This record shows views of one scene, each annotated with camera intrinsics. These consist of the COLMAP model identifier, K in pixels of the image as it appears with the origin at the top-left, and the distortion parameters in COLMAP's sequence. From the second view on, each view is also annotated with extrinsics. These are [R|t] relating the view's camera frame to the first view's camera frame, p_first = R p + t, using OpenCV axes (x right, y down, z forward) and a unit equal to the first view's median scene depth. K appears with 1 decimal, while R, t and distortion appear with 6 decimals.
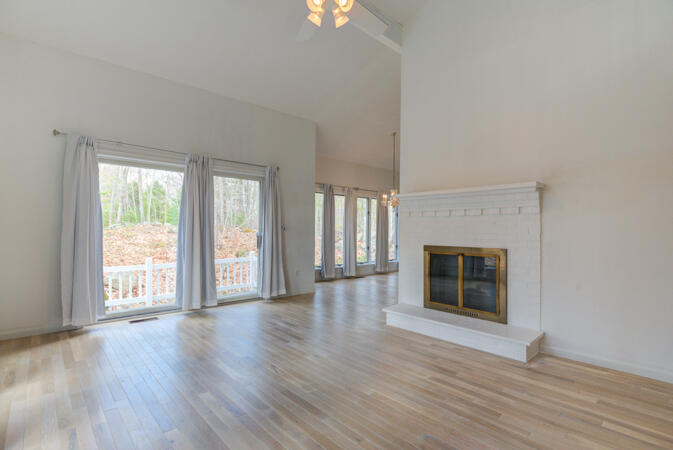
lens RADIAL K [[326.7, 0, 338.8], [0, 326.7, 226.5], [0, 0, 1]] dist [-0.020253, -0.001103]
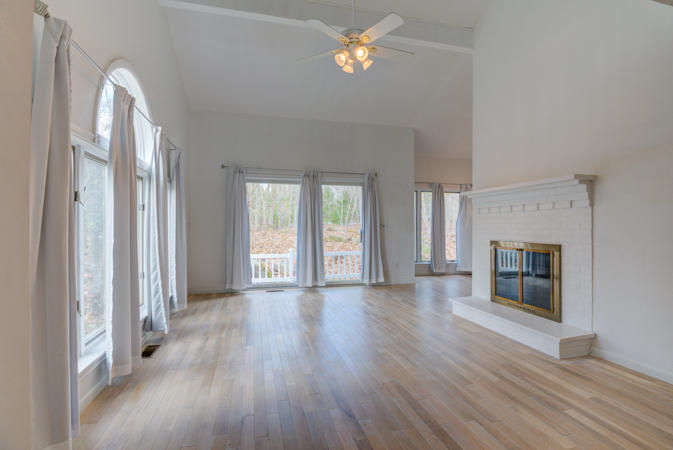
lens RADIAL K [[326.7, 0, 337.5], [0, 326.7, 226.8], [0, 0, 1]] dist [-0.020253, -0.001103]
pose [[0.881249, -0.008230, -0.472580, 0.350944], [0.012568, 0.999903, 0.006022, 0.002335], [0.472484, -0.011246, 0.881267, -0.140878]]
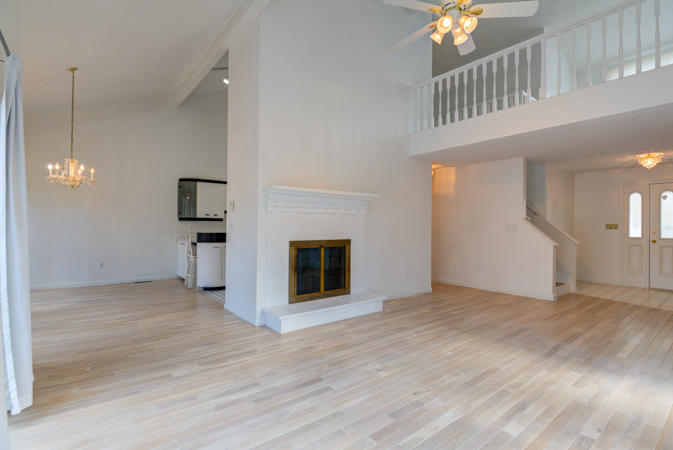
lens RADIAL K [[326.7, 0, 336.9], [0, 326.7, 222.9], [0, 0, 1]] dist [-0.020253, -0.001103]
pose [[0.080479, -0.003660, 0.996750, -0.780305], [-0.014308, 0.999886, 0.004827, -0.005276], [-0.996654, -0.014650, 0.080417, 0.852479]]
